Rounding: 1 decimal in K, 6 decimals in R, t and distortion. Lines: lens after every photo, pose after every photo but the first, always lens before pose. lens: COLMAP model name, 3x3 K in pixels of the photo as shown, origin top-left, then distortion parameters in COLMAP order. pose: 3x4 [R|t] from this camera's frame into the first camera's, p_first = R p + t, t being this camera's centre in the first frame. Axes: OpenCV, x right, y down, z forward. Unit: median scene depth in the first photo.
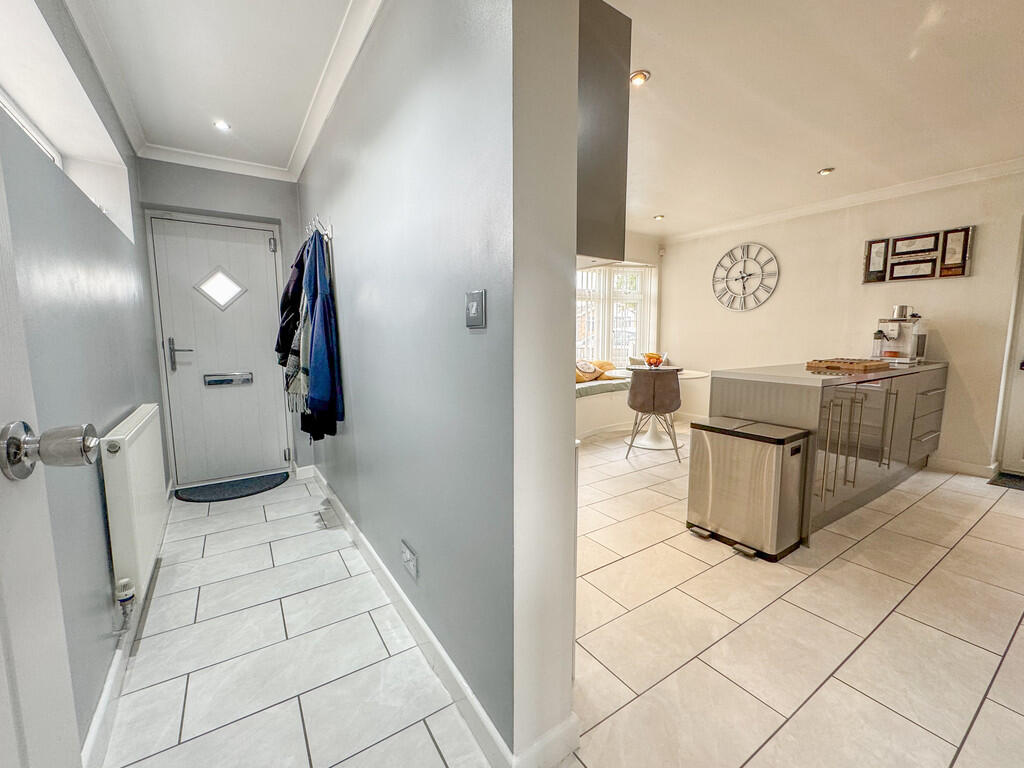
lens RADIAL K [[419.5, 0, 517.7], [0, 419.5, 382.5], [0, 0, 1]] dist [0.000497, 0.000158]
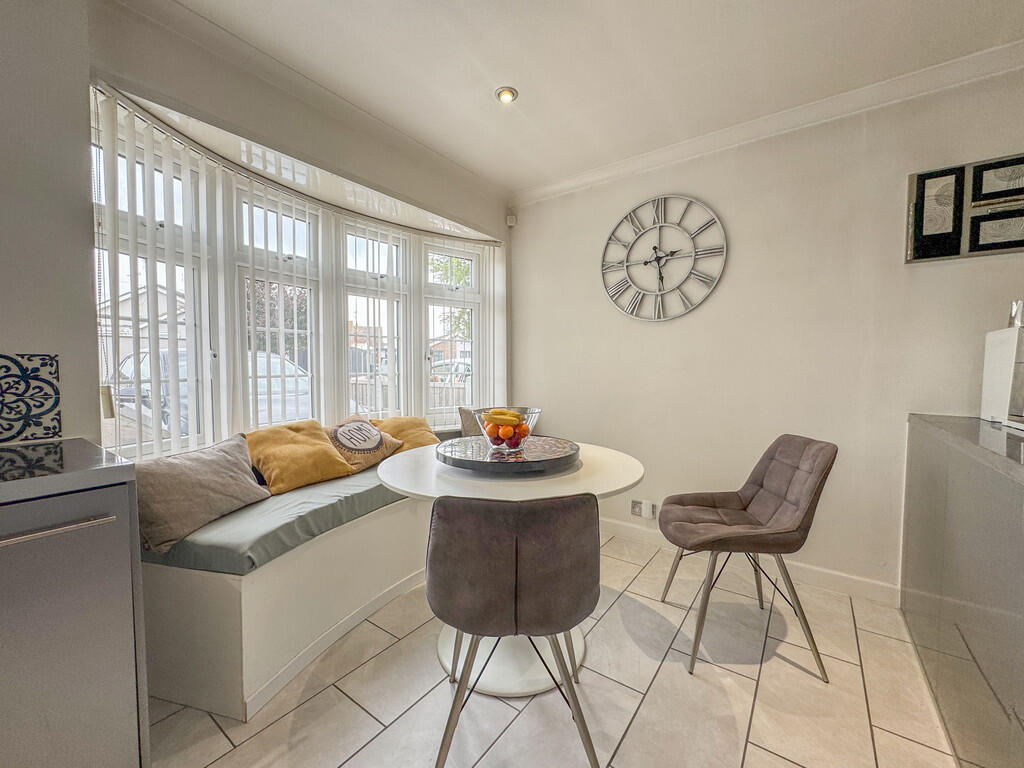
lens RADIAL K [[419.5, 0, 513.1], [0, 419.5, 384.9], [0, 0, 1]] dist [0.000497, 0.000158]
pose [[0.940933, -0.007858, 0.338501, 0.186429], [0.032821, 0.997140, -0.068085, -0.061603], [-0.336998, 0.075173, 0.938500, 0.590345]]
